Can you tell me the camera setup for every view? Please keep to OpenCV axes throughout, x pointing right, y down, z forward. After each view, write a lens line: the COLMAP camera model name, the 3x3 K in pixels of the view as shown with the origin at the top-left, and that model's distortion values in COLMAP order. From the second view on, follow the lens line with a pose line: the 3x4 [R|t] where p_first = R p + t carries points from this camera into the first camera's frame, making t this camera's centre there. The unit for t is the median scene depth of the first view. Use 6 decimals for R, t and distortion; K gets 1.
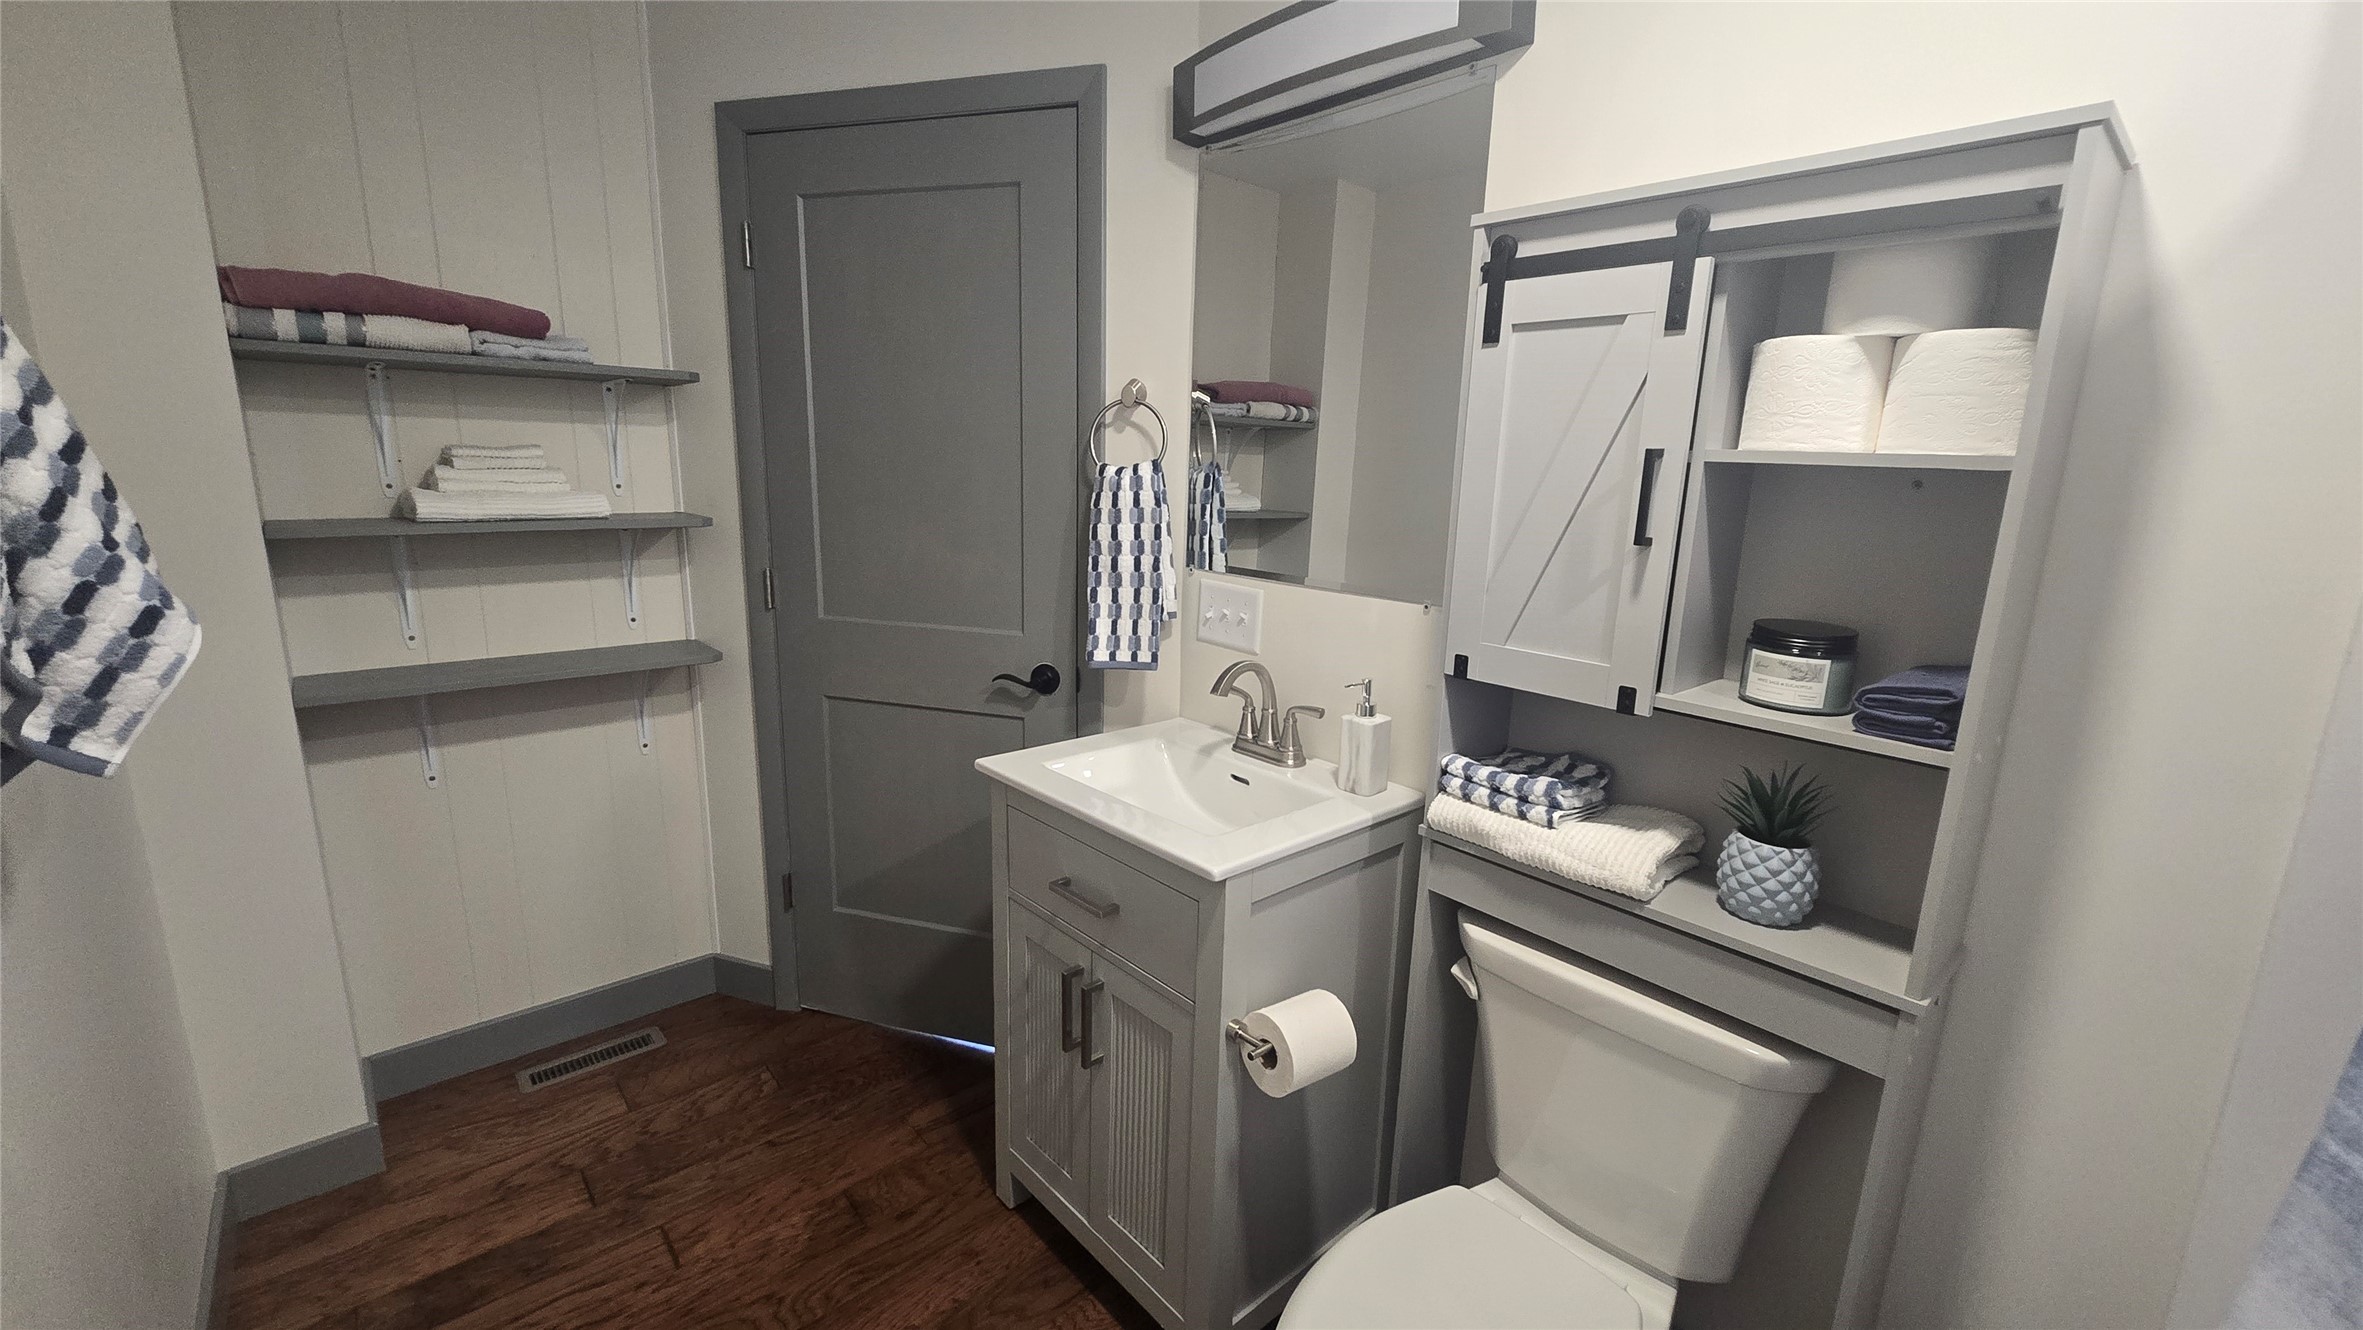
lens RADIAL K [[963.5, 0, 1192.9], [0, 963.5, 656.5], [0, 0, 1]] dist [-0.008886, 0.000492]
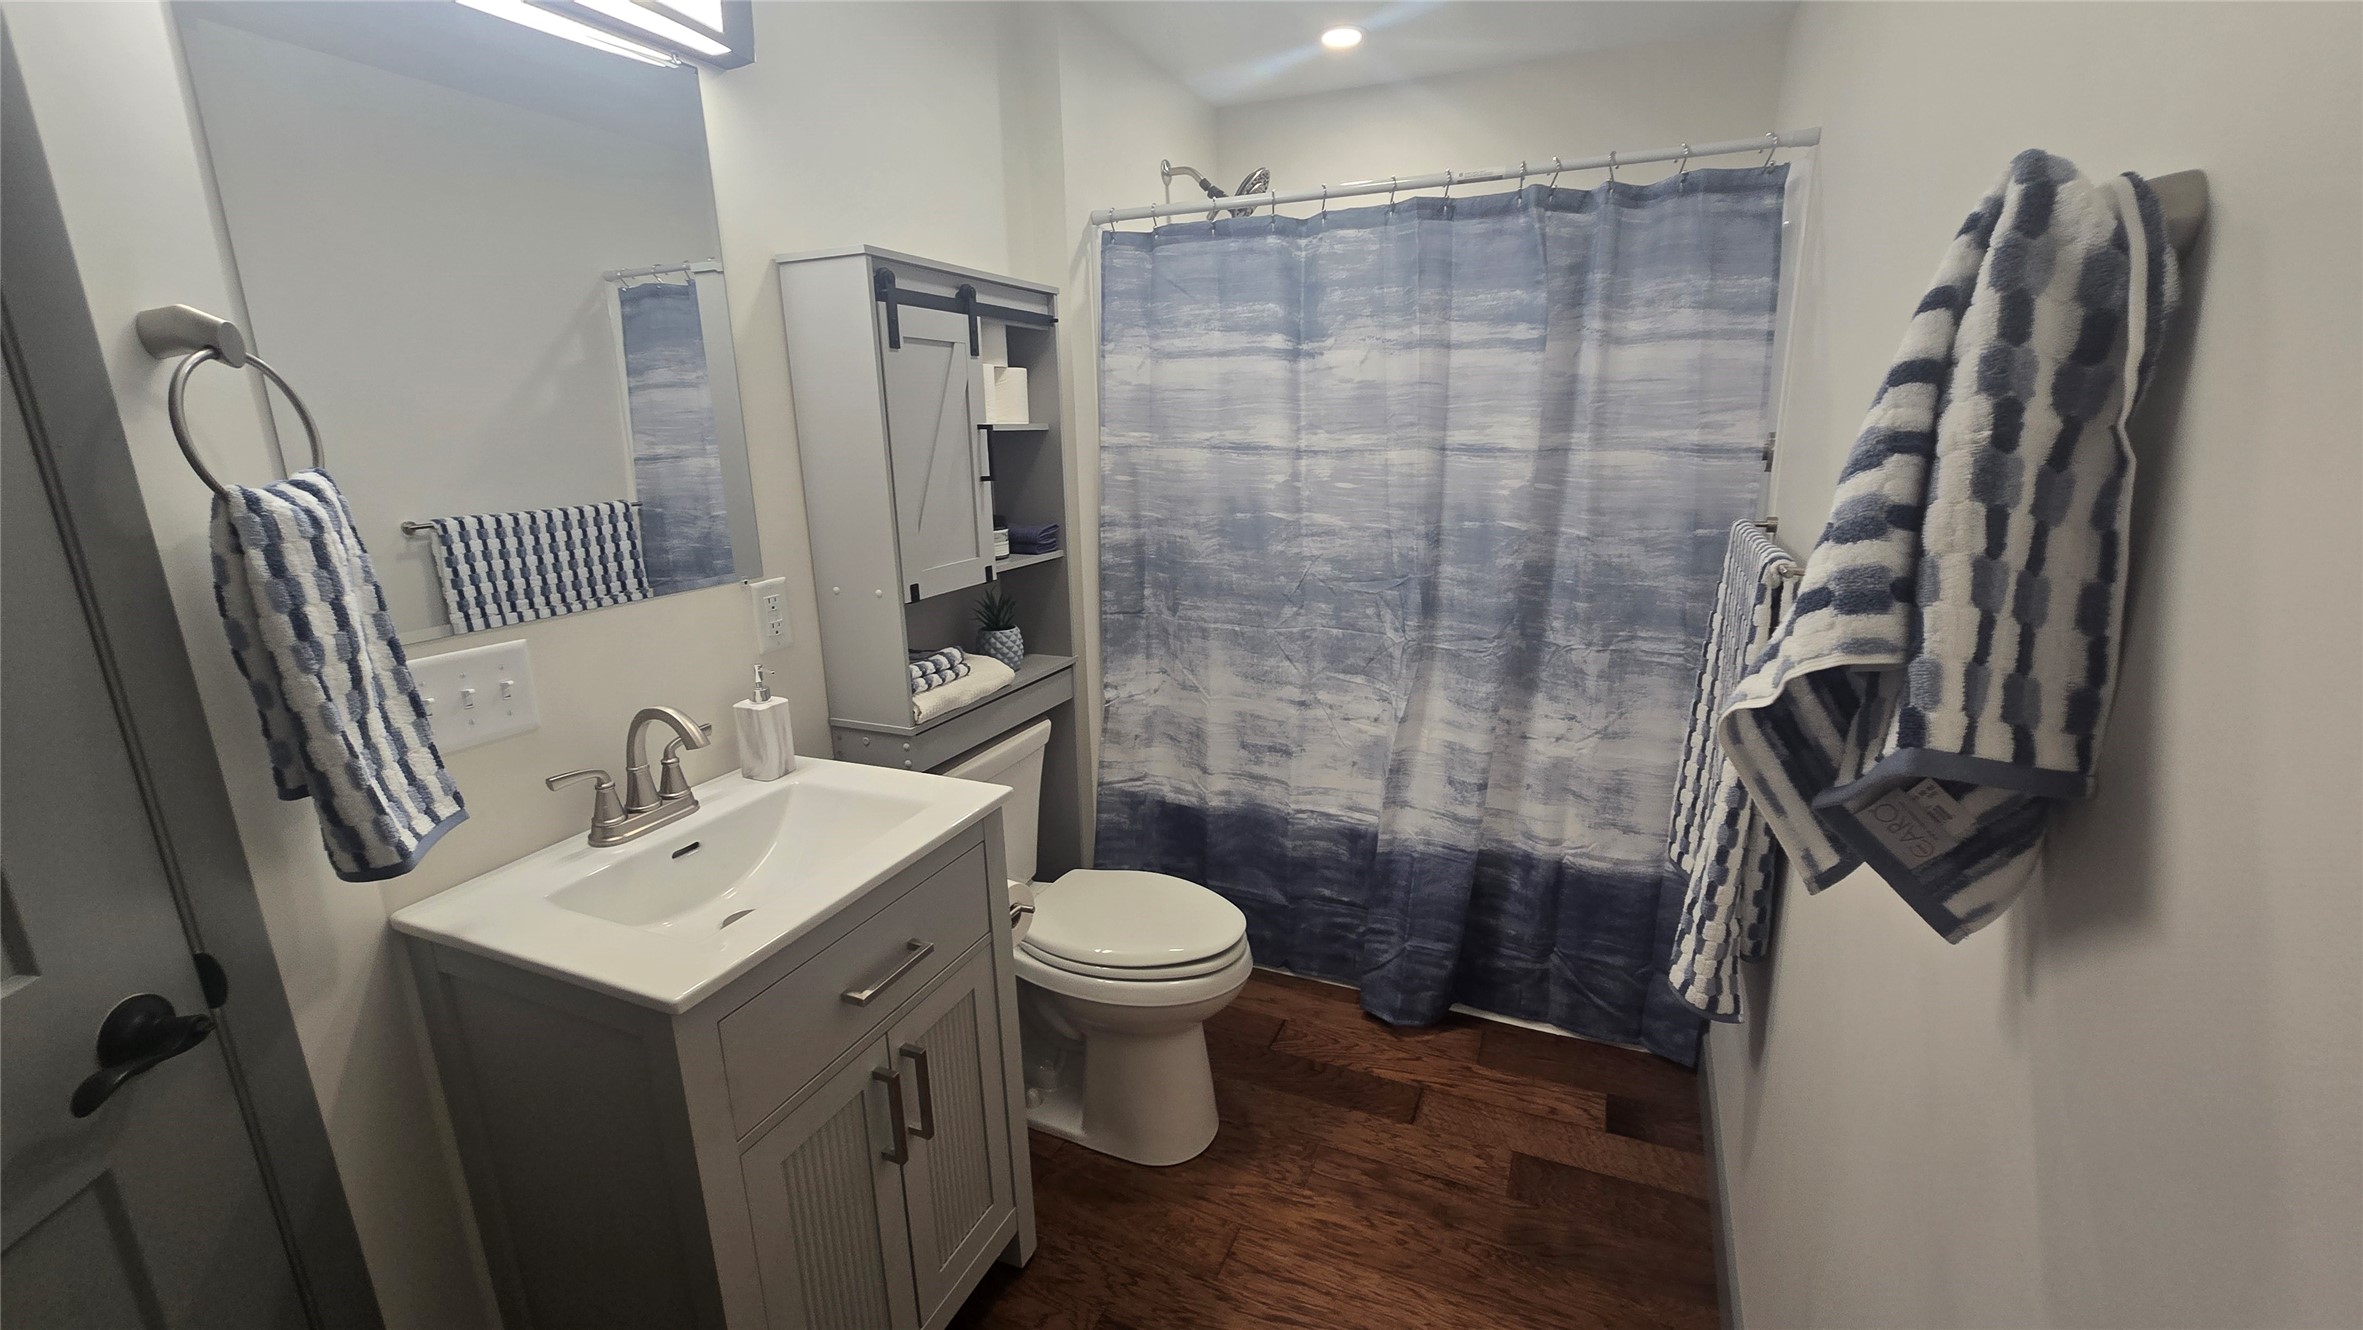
lens RADIAL K [[963.5, 0, 1191.3], [0, 963.5, 666.0], [0, 0, 1]] dist [-0.008886, 0.000492]
pose [[-0.418018, -0.244089, 0.875032, -1.157655], [0.189544, 0.918592, 0.346789, -0.309909], [-0.888445, 0.310821, -0.337722, 1.238445]]
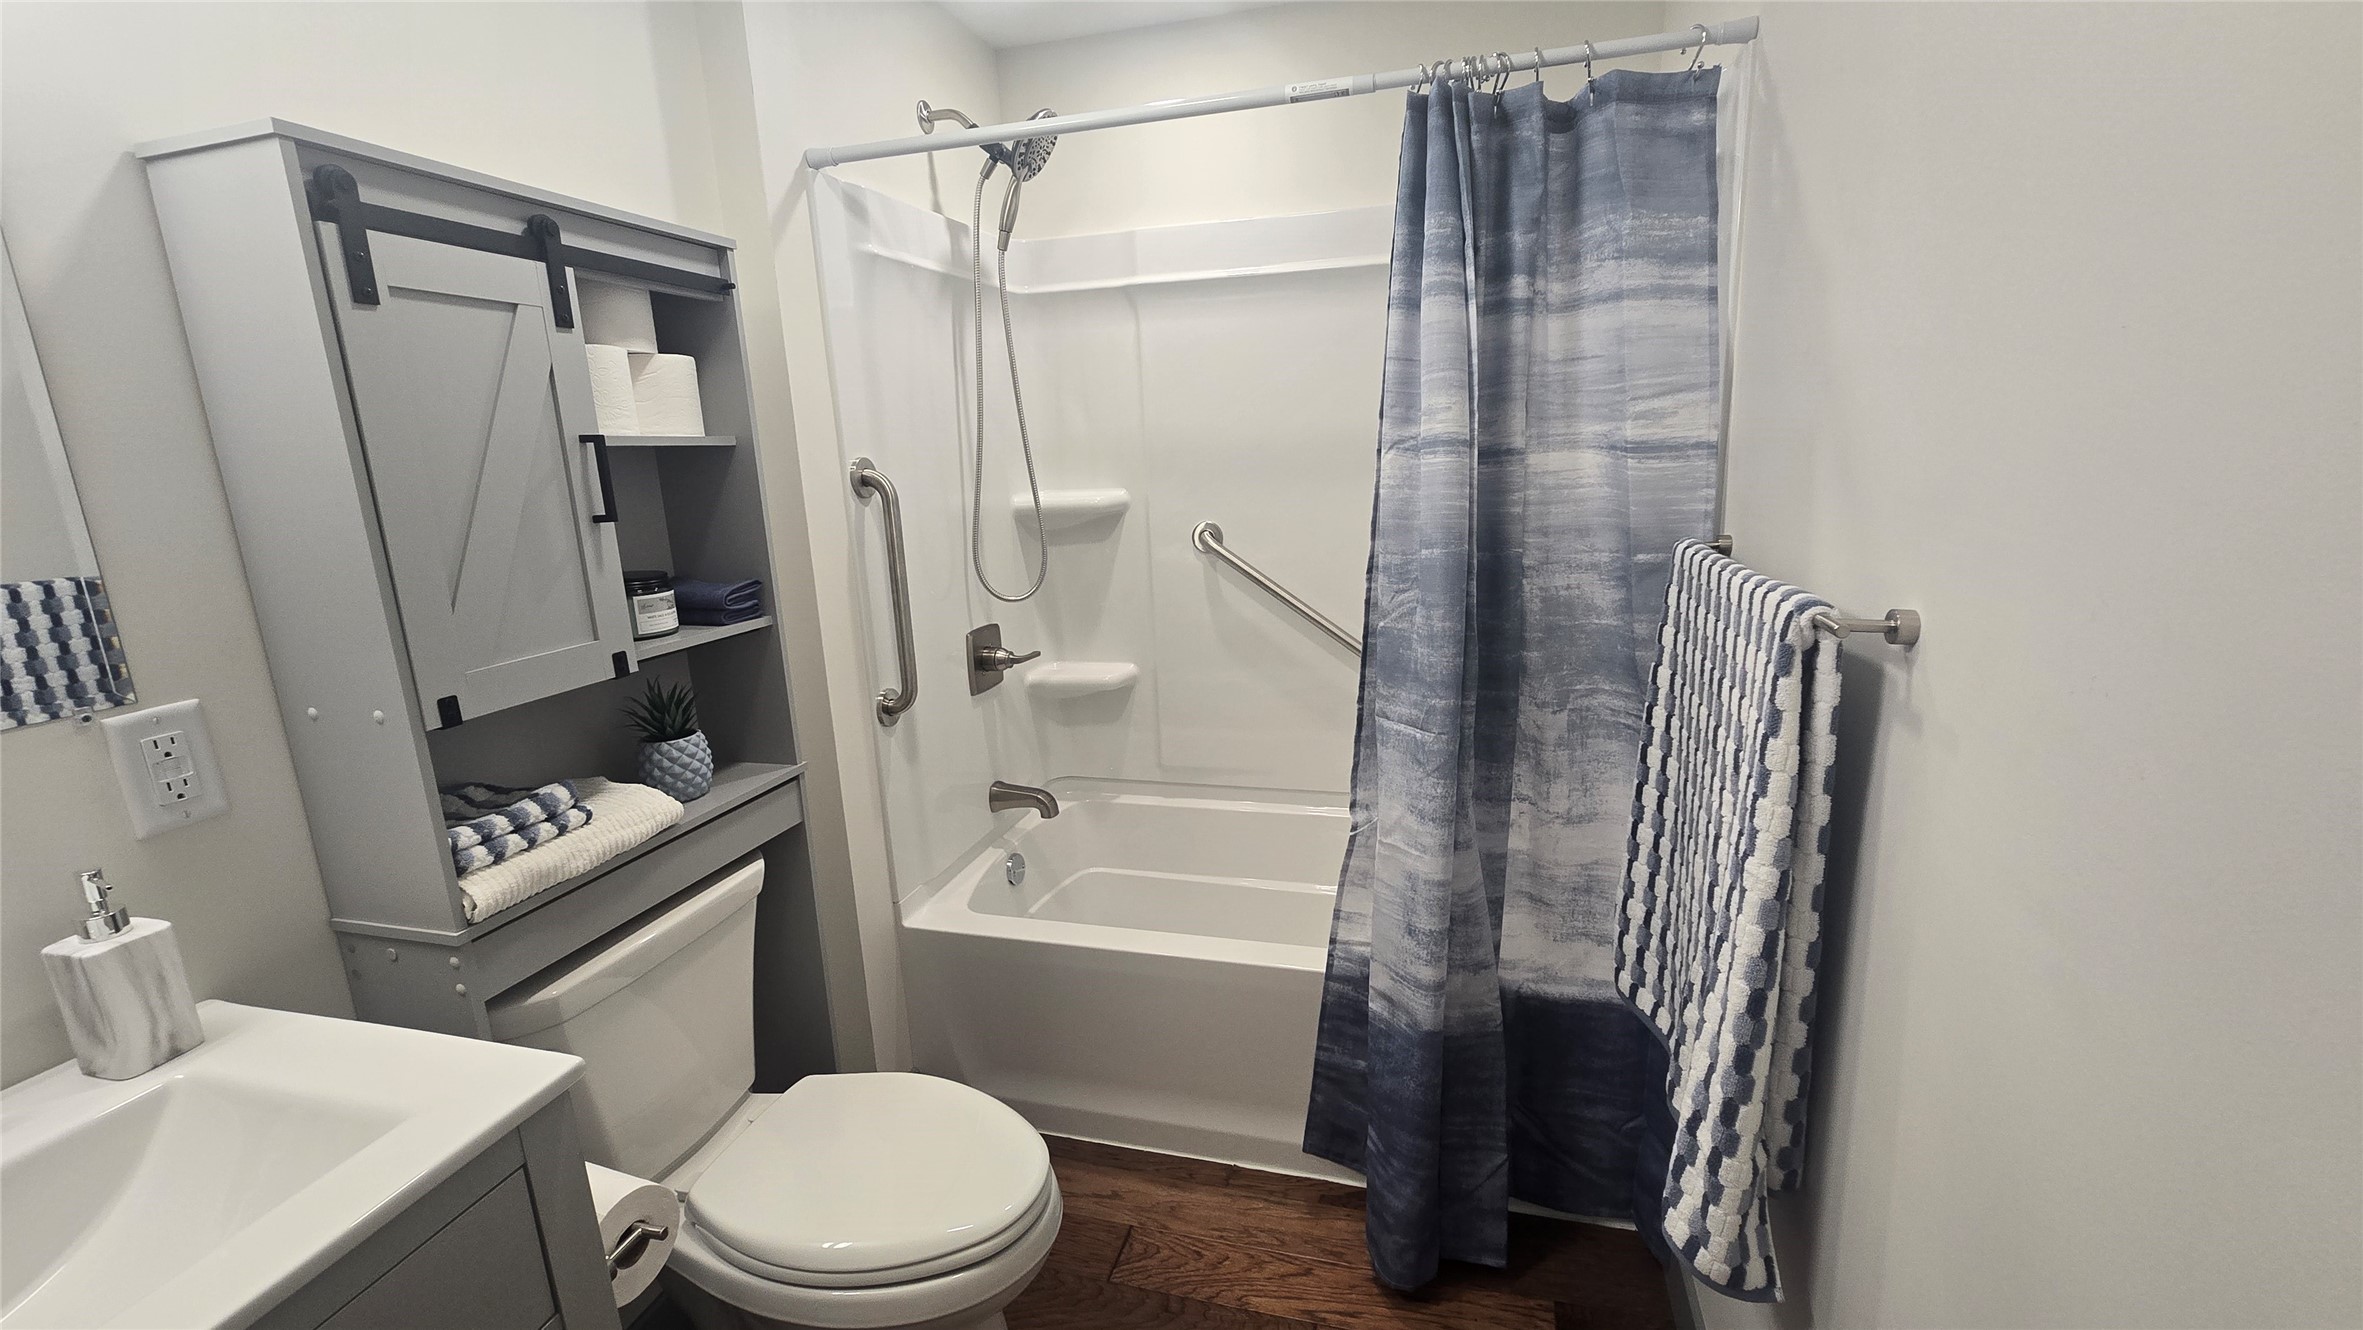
lens RADIAL K [[963.5, 0, 1185.4], [0, 963.5, 663.9], [0, 0, 1]] dist [-0.008886, 0.000492]
pose [[-0.535845, -0.193420, 0.821863, -0.758661], [0.195096, 0.918698, 0.343410, -0.196317], [-0.821467, 0.344357, -0.454544, 0.917950]]
